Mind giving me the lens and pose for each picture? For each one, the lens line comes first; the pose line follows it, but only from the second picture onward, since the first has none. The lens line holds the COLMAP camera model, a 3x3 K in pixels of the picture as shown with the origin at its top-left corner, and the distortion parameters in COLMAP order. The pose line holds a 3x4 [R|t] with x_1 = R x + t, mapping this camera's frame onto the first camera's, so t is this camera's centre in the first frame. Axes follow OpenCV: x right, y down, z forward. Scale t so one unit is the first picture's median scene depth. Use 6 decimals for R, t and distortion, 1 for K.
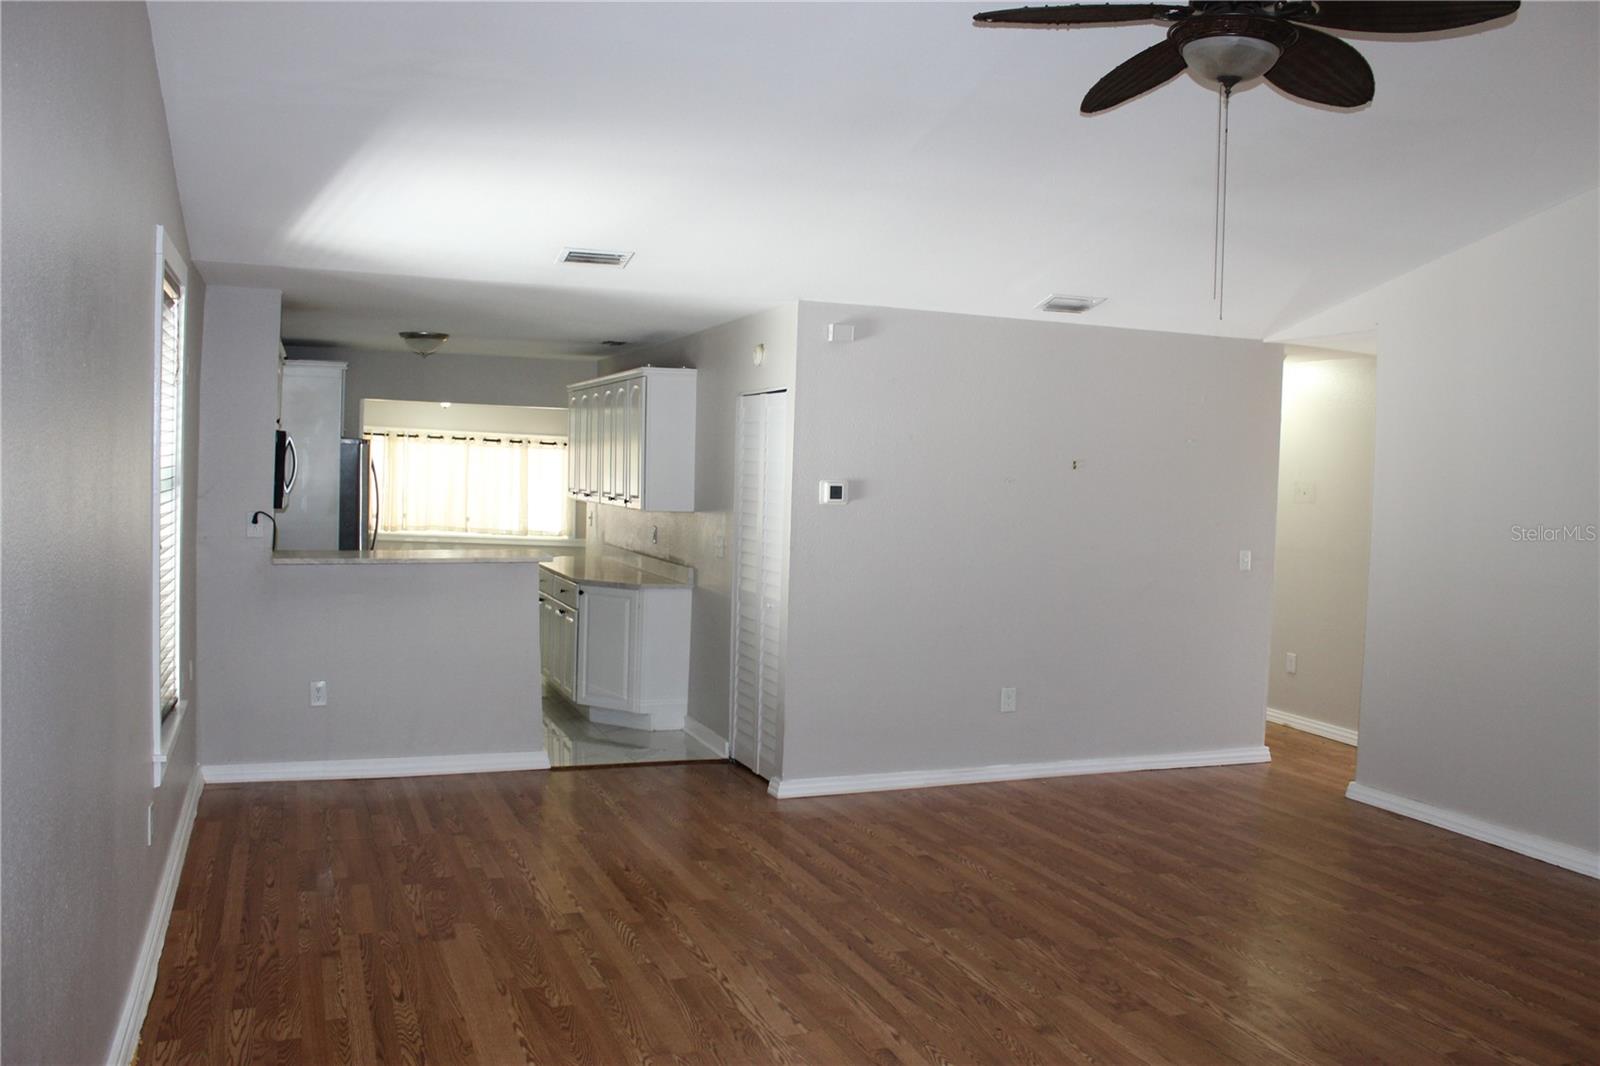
lens RADIAL K [[1321.2, 0, 800.0], [0, 1321.2, 533.0], [0, 0, 1]] dist [-0.150235, 0.106818]
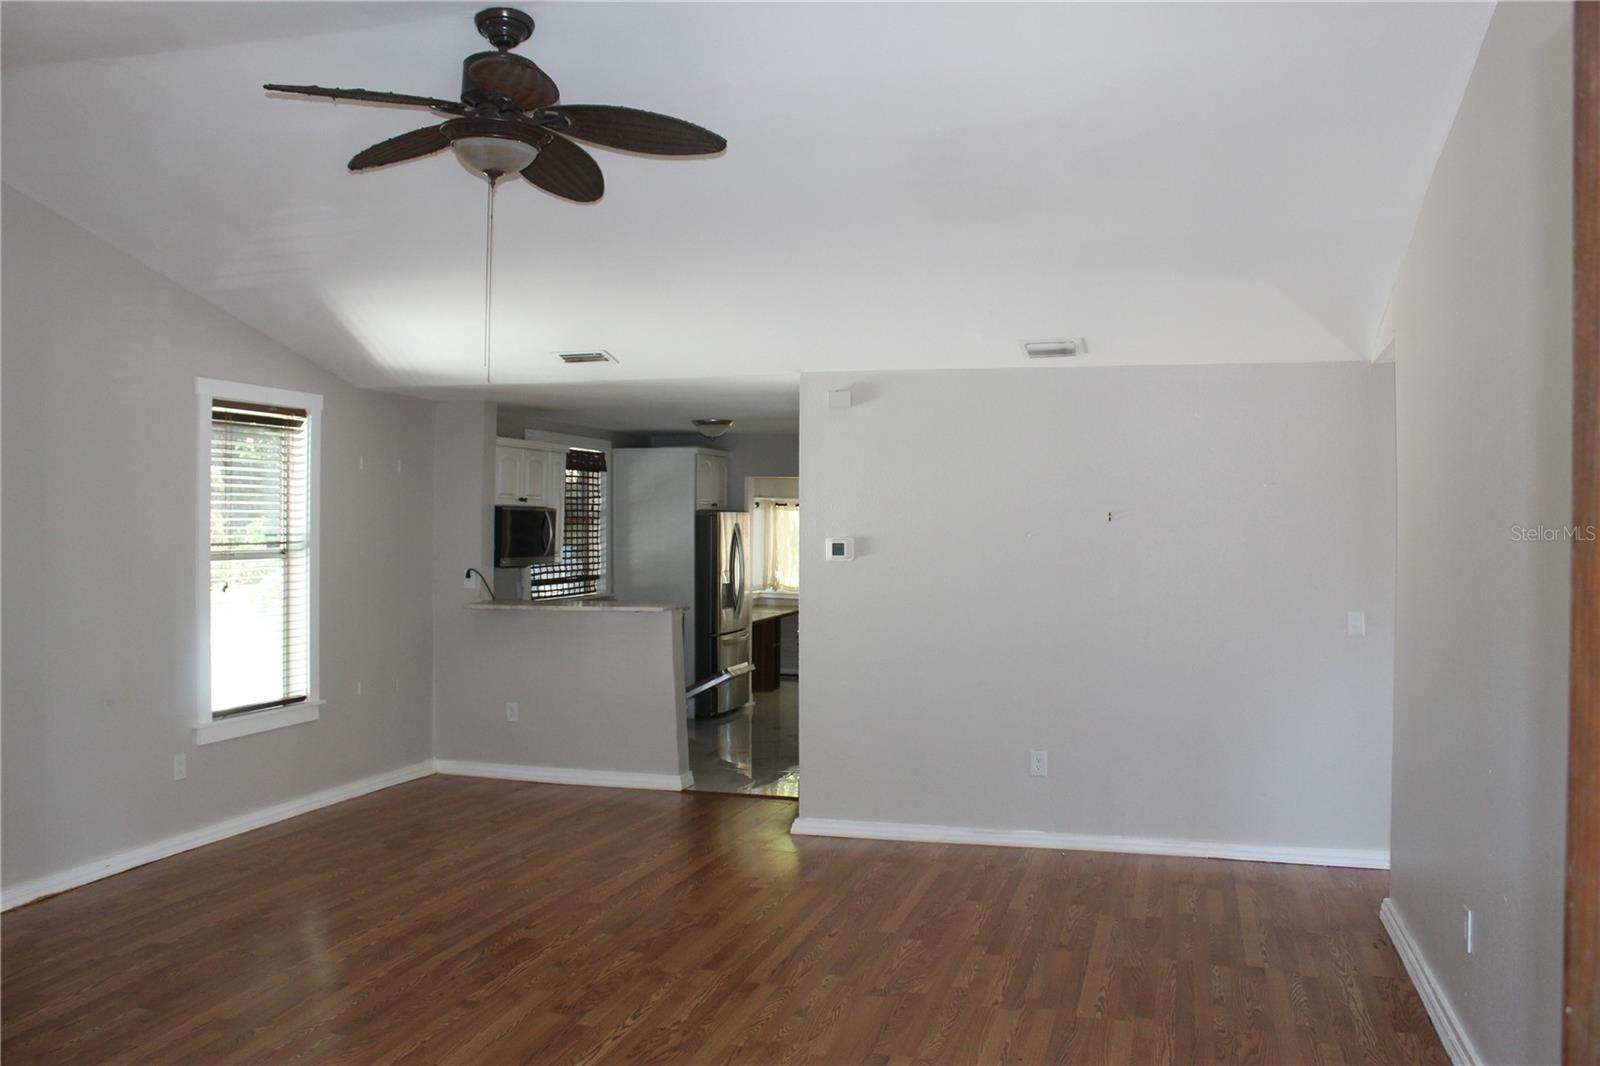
lens RADIAL K [[1321.0, 0, 805.8], [0, 1321.0, 513.7], [0, 0, 1]] dist [-0.138268, 0.096901]
pose [[0.799496, -0.030434, -0.599900, 0.831934], [-0.012524, 0.997654, -0.067304, 0.016296], [0.600541, 0.061322, 0.797239, 0.174625]]
